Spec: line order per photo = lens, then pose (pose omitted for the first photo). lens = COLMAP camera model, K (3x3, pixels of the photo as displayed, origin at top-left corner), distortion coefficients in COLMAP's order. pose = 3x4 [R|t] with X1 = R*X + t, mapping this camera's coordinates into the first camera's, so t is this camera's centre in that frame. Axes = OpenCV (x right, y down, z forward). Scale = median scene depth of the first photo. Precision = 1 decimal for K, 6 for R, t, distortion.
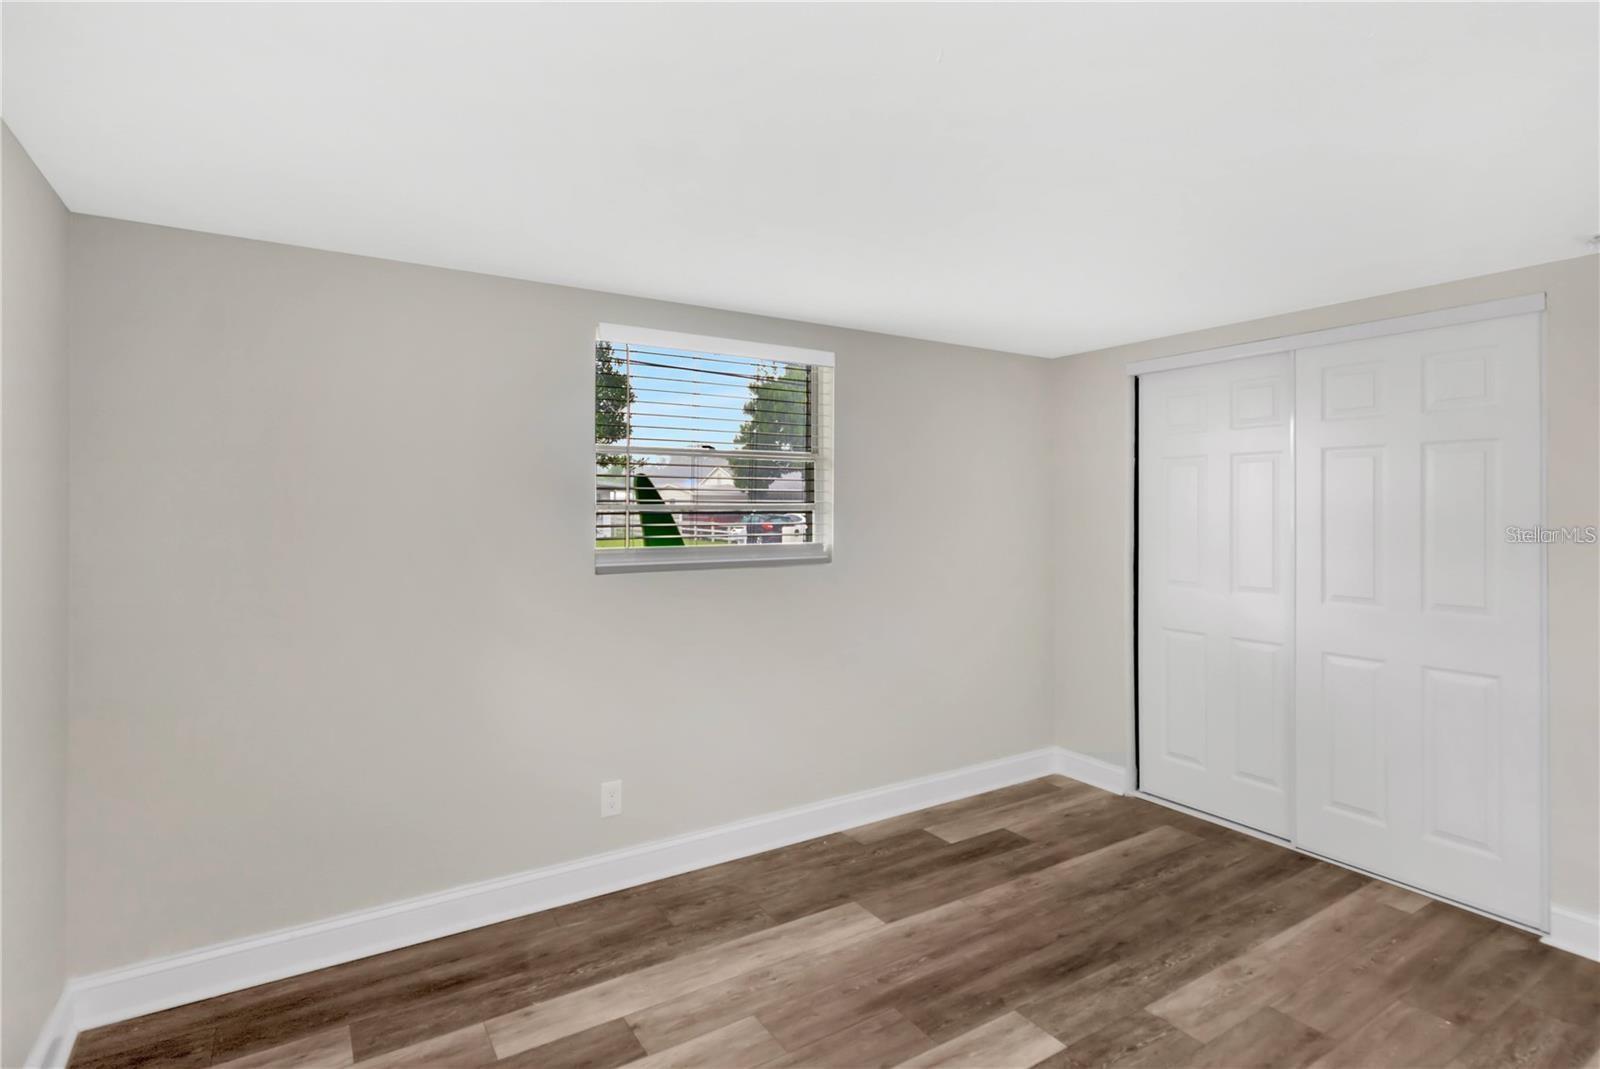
lens RADIAL K [[779.4, 0, 795.6], [0, 779.4, 524.9], [0, 0, 1]] dist [0.000757, 0.002034]
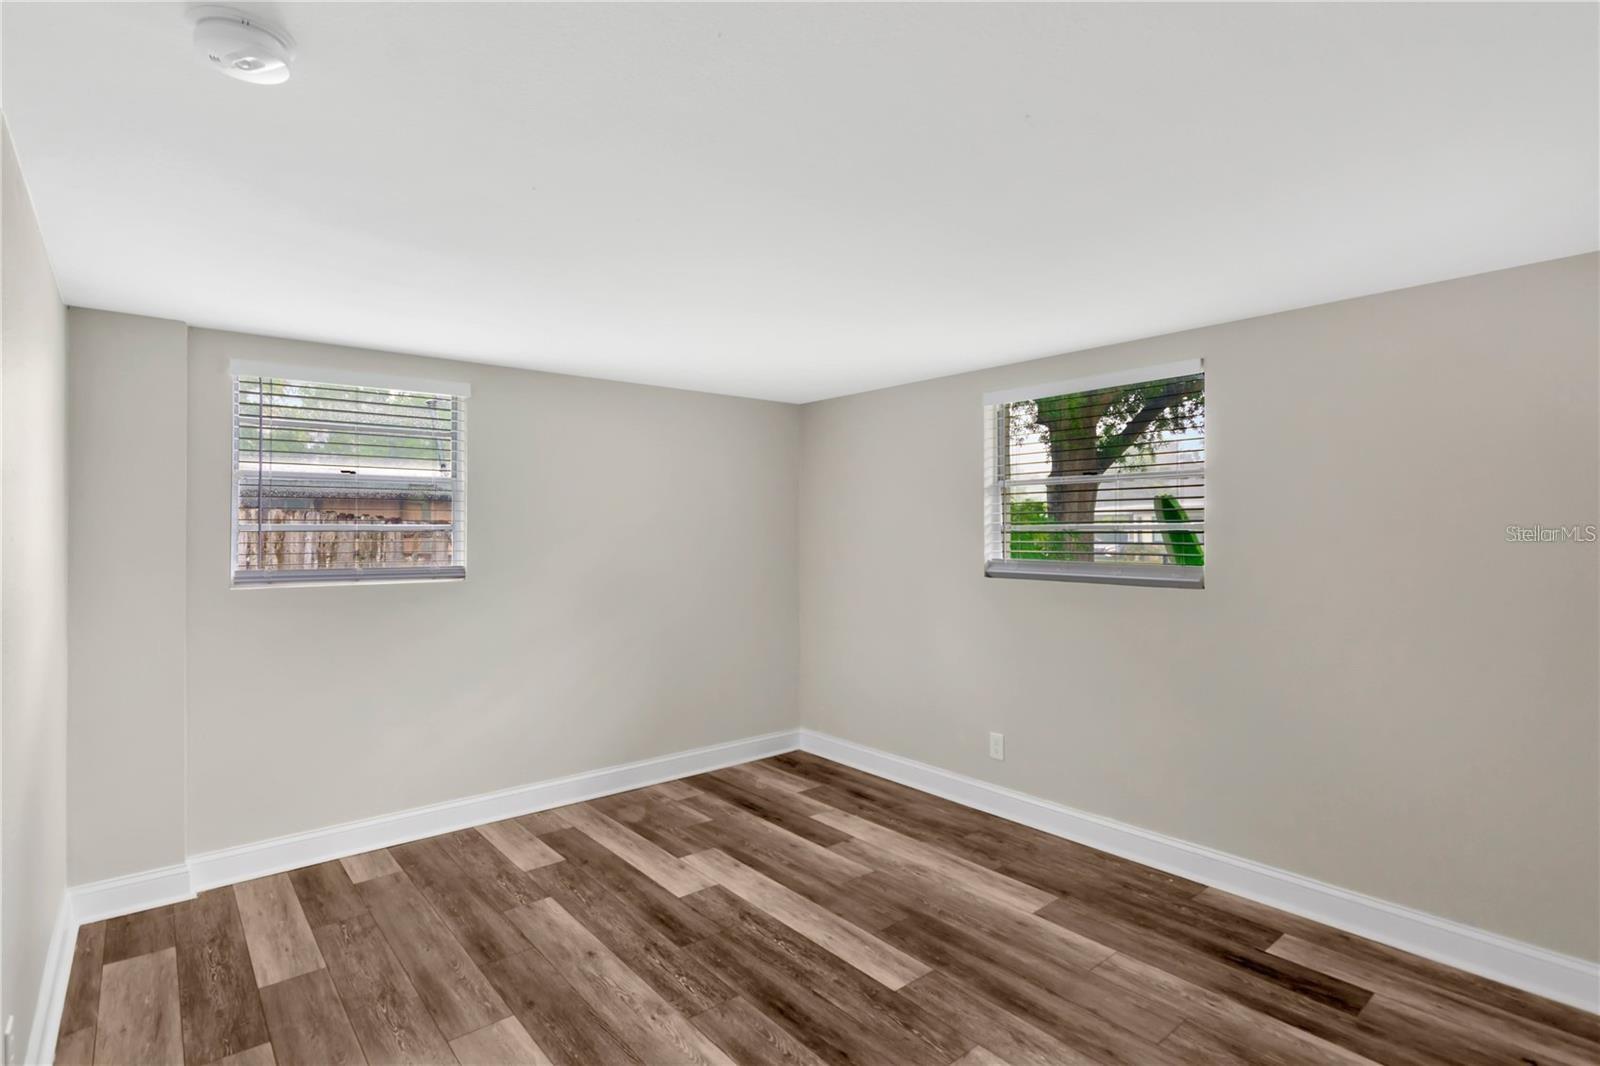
lens RADIAL K [[779.4, 0, 829.9], [0, 779.4, 529.2], [0, 0, 1]] dist [0.000757, 0.002034]
pose [[0.167749, -0.002452, -0.985827, 1.088644], [-0.013929, 0.999891, -0.004857, -0.010785], [0.985731, 0.014546, 0.167697, 0.512883]]
